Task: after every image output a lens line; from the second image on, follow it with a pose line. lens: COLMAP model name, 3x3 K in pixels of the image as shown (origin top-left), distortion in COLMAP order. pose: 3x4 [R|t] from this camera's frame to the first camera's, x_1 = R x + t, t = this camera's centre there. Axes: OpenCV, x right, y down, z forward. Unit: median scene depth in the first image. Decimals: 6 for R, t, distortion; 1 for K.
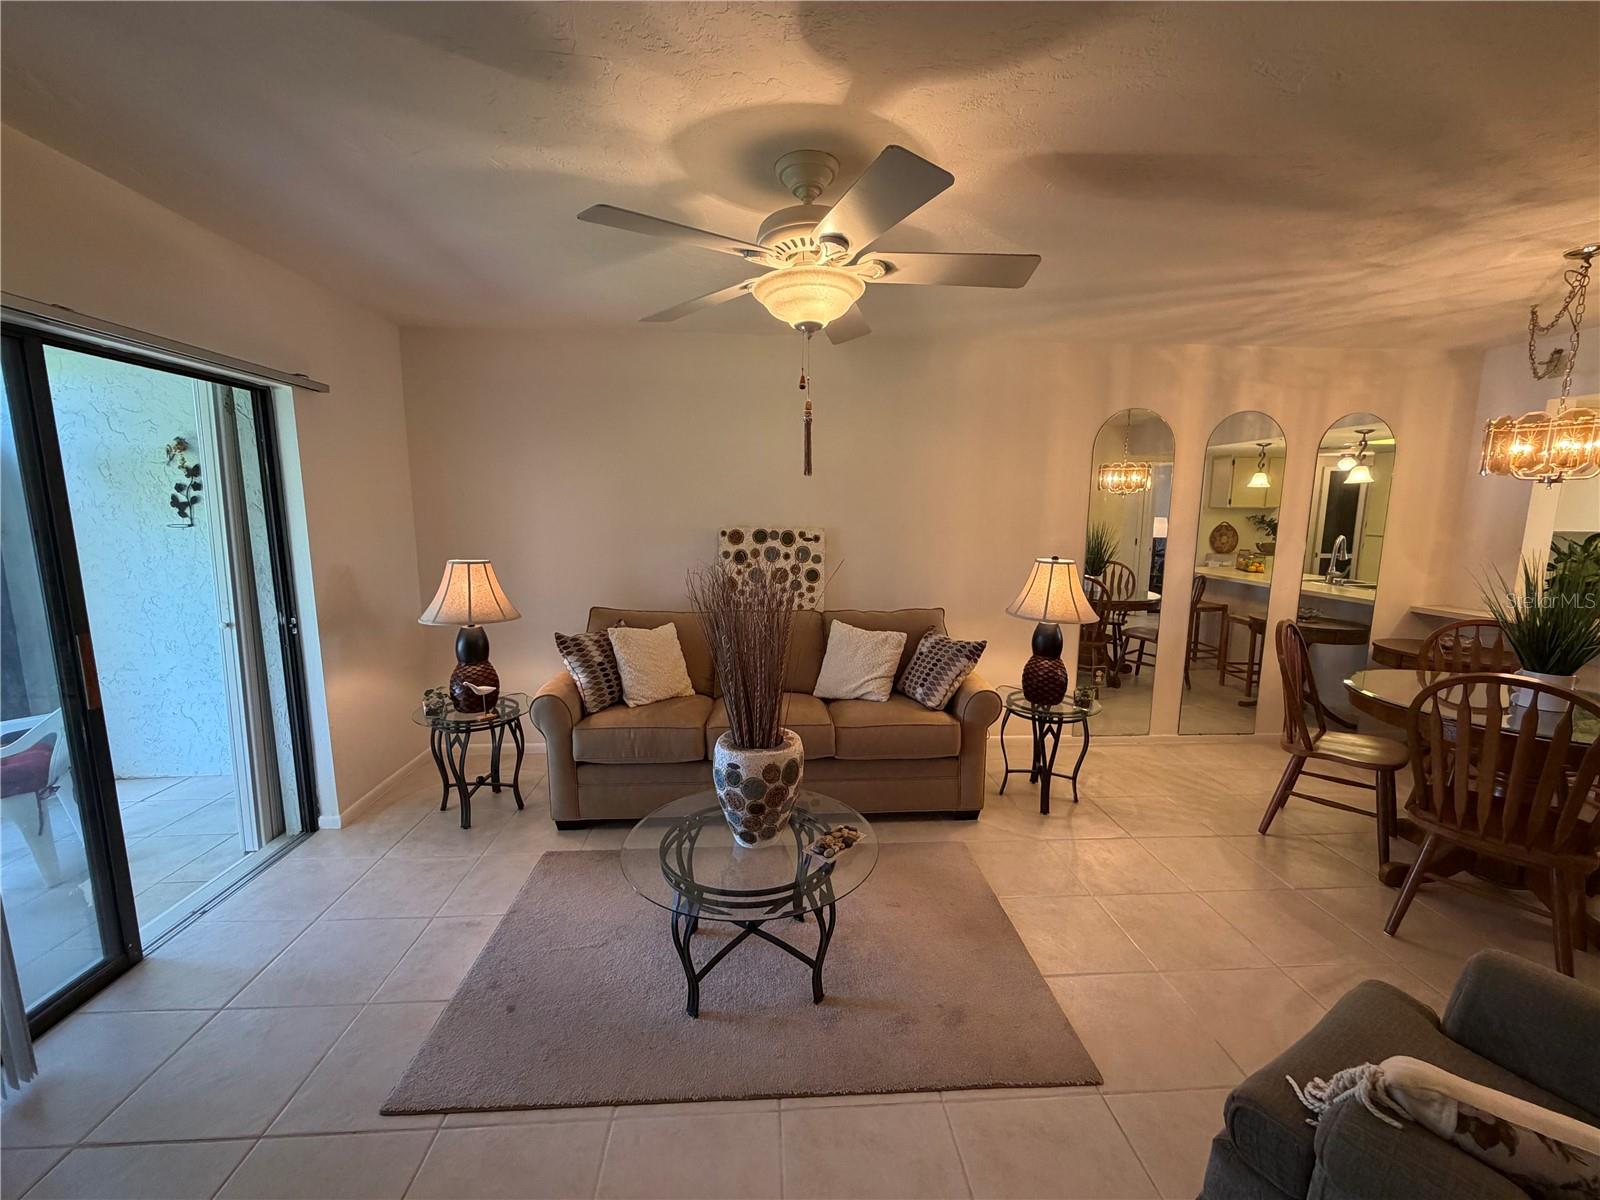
lens RADIAL K [[637.3, 0, 797.5], [0, 637.3, 598.3], [0, 0, 1]] dist [-0.000890, 0.000060]
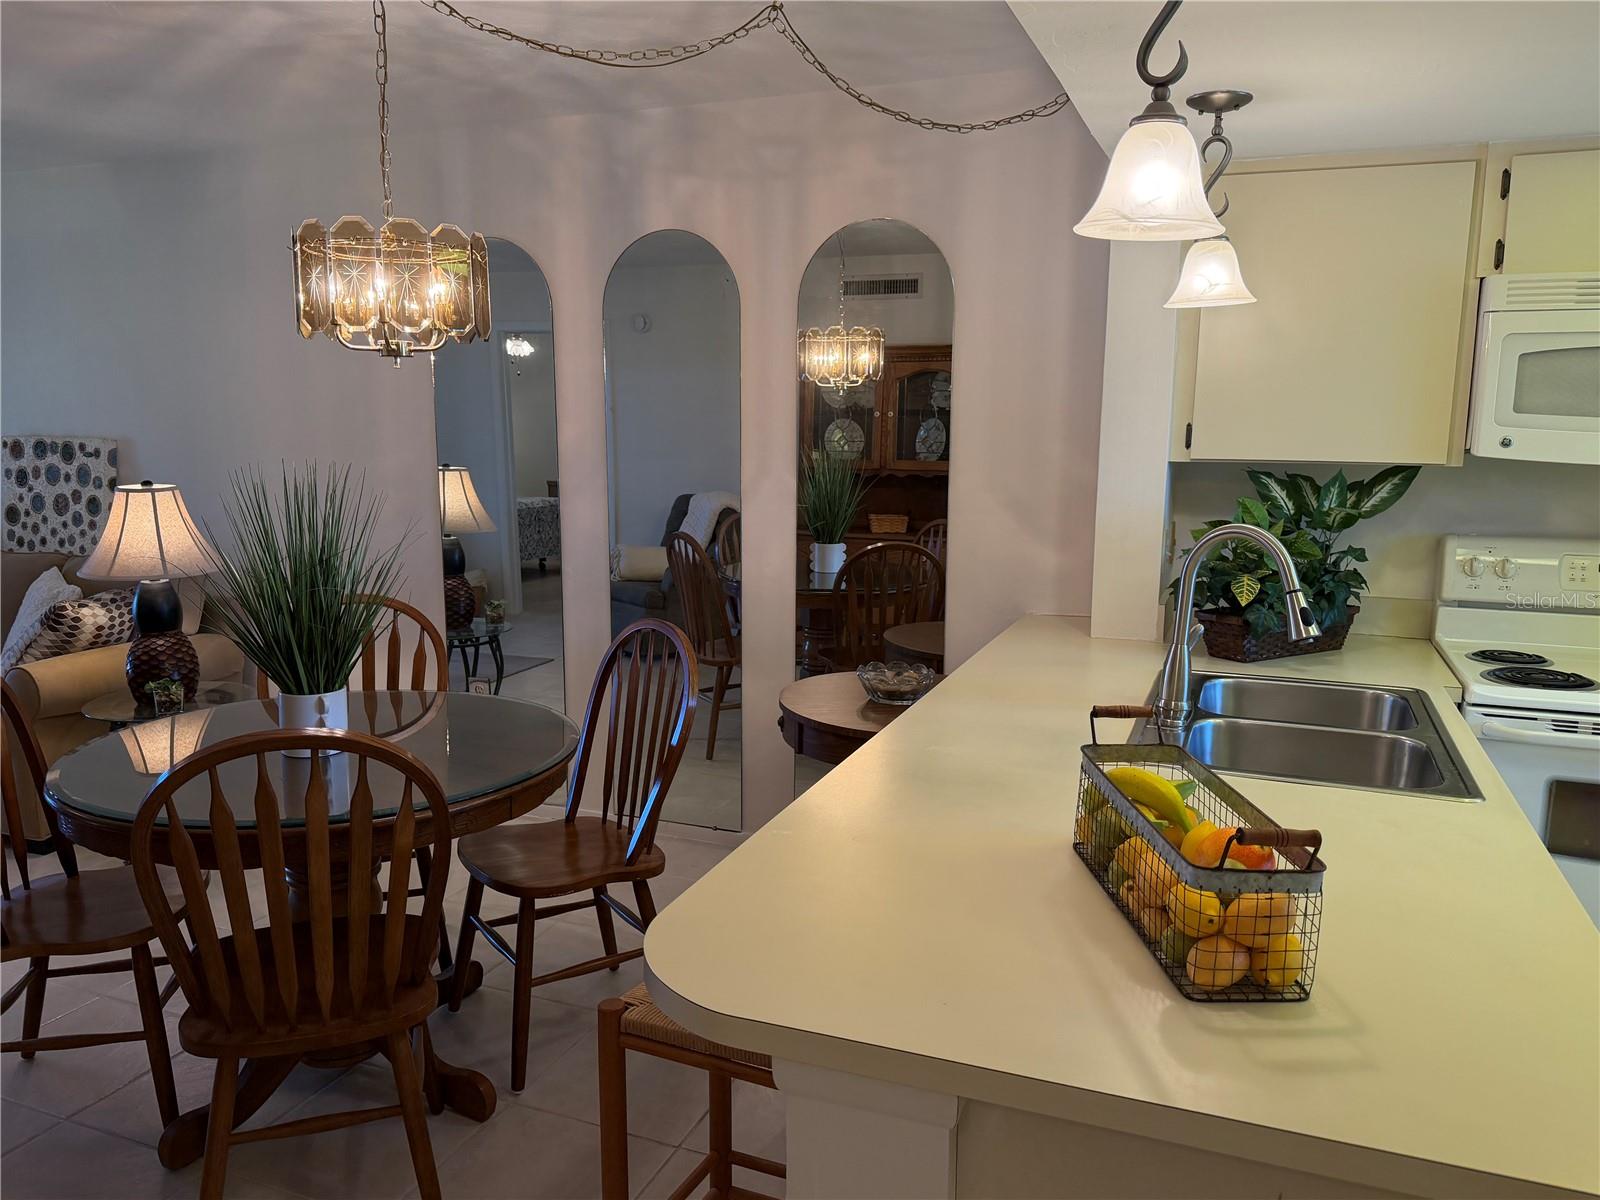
lens RADIAL K [[1174.8, 0, 806.0], [0, 1174.8, 610.1], [0, 0, 1]] dist [0.065281, -0.081216]
pose [[0.906683, 0.067563, -0.416366, 1.574191], [-0.061489, 0.997715, 0.027998, -0.007515], [0.417306, 0.000217, 0.908766, 0.164771]]
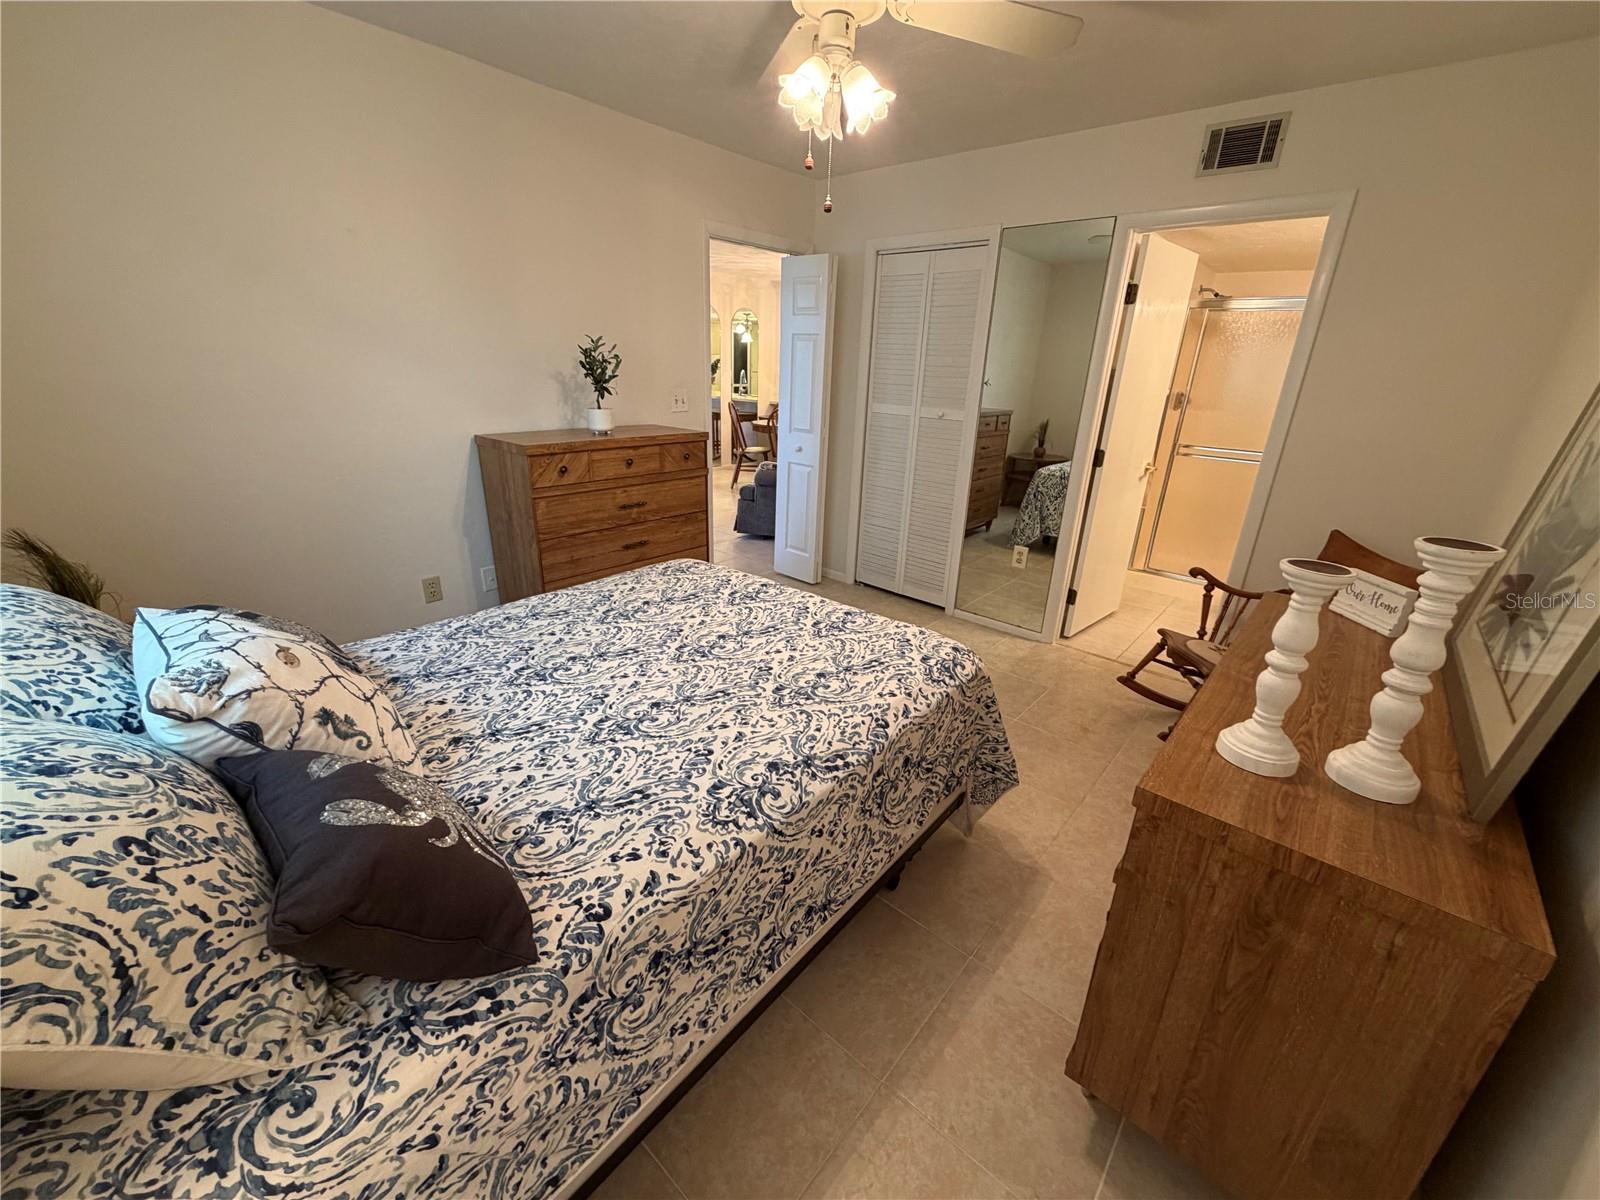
lens RADIAL K [[637.3, 0, 795.9], [0, 637.3, 605.9], [0, 0, 1]] dist [-0.000890, 0.000060]
pose [[0.703471, -0.242489, 0.668077, -0.868716], [0.076679, 0.960404, 0.267852, 0.142579], [-0.706575, -0.137199, 0.694210, -0.971324]]
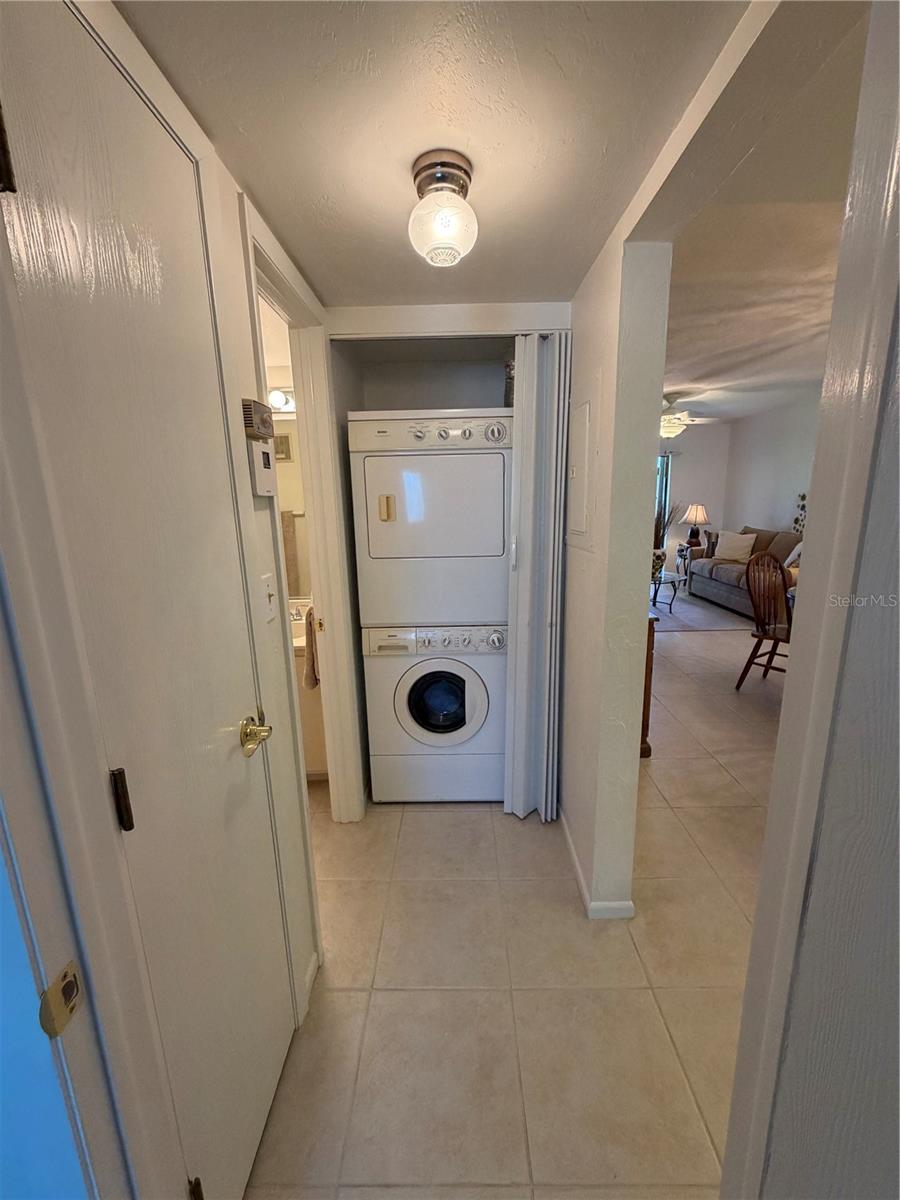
lens RADIAL K [[478.0, 0, 445.1], [0, 478.0, 599.5], [0, 0, 1]] dist [-0.000890, 0.000060]
pose [[-0.082429, 0.201299, -0.976055, 1.893388], [-0.116036, 0.970789, 0.210012, 0.040699], [0.989819, 0.130569, -0.056664, -0.017729]]
